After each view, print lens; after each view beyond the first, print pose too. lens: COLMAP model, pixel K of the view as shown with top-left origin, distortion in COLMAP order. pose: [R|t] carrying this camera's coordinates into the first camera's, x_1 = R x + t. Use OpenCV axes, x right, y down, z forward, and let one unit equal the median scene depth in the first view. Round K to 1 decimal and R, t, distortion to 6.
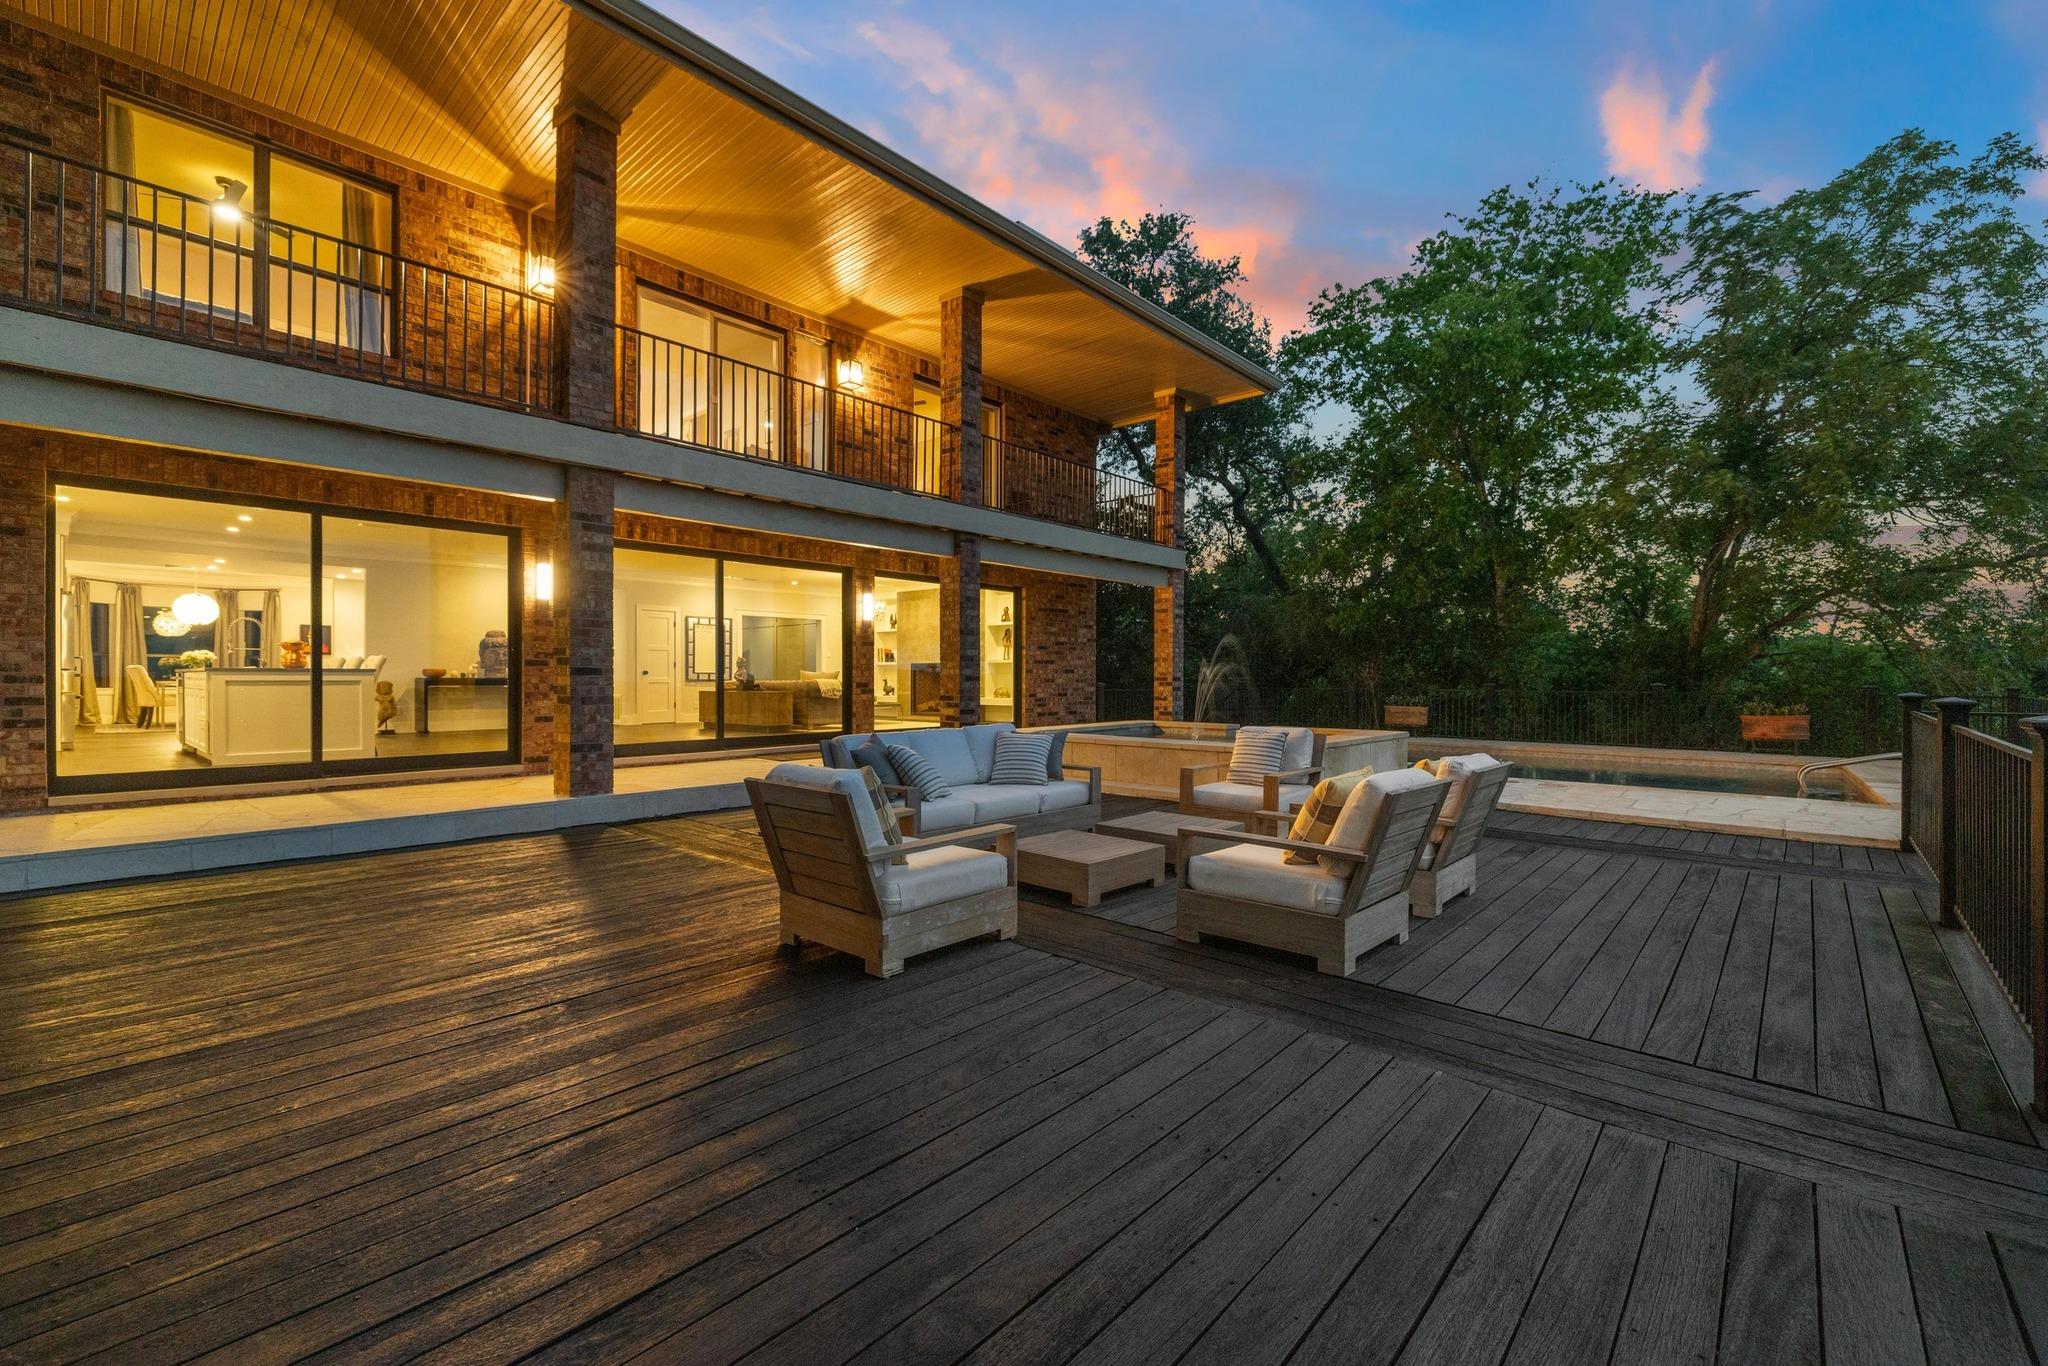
lens RADIAL K [[853.8, 0, 1019.5], [0, 853.8, 676.6], [0, 0, 1]] dist [0.001997, -0.000417]
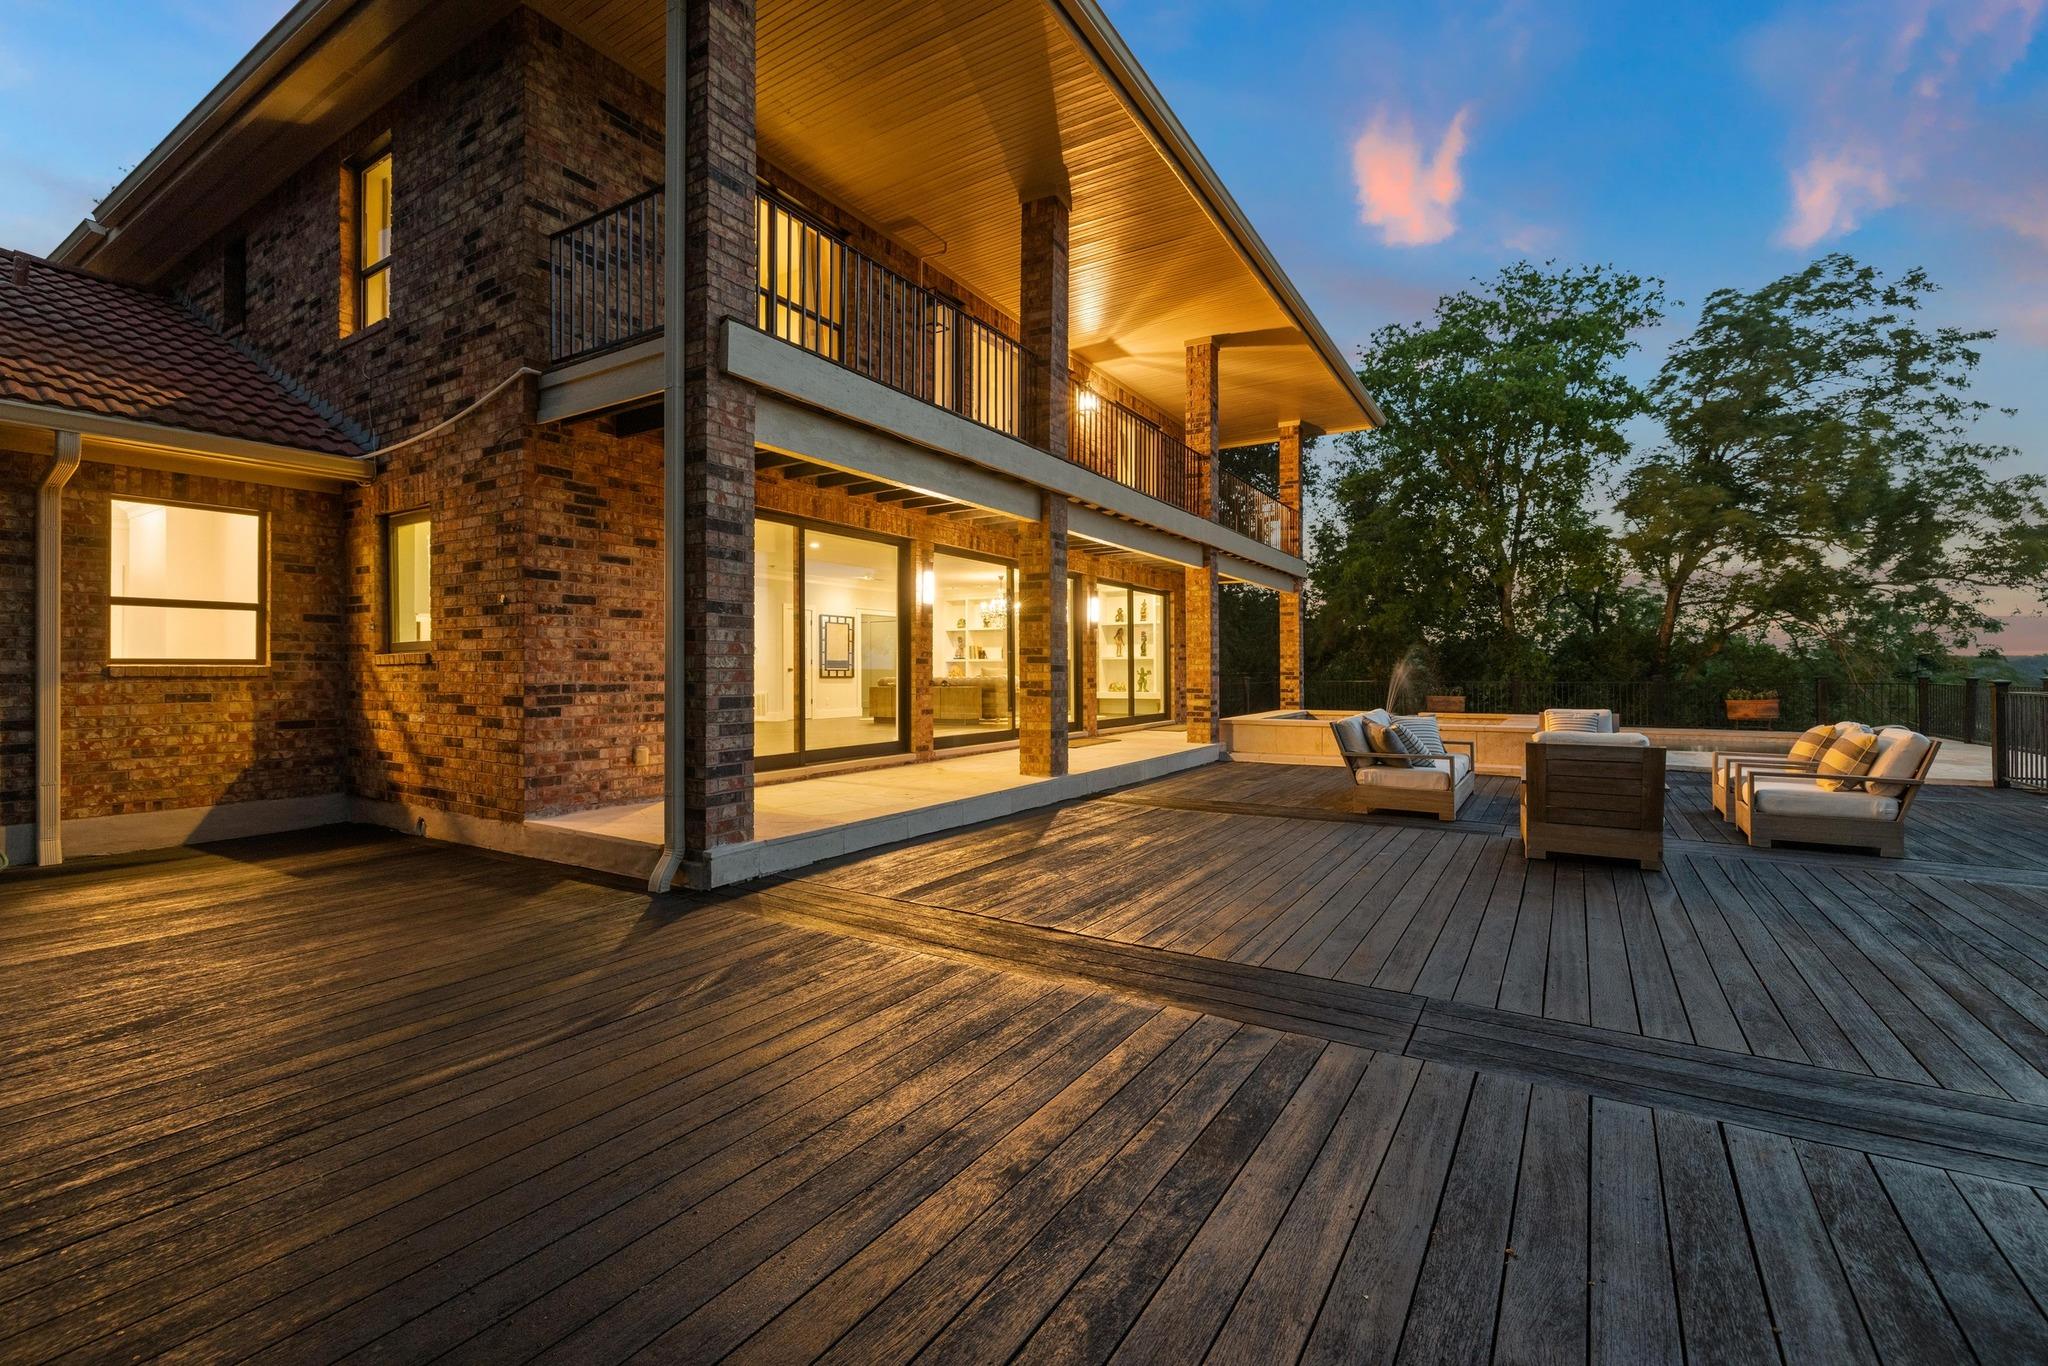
lens RADIAL K [[853.8, 0, 1034.8], [0, 853.8, 680.9], [0, 0, 1]] dist [0.001997, -0.000417]
pose [[0.984610, -0.006104, 0.174659, -0.427359], [0.004316, 0.999934, 0.010615, -0.001094], [-0.174712, -0.009698, 0.984572, -0.083000]]
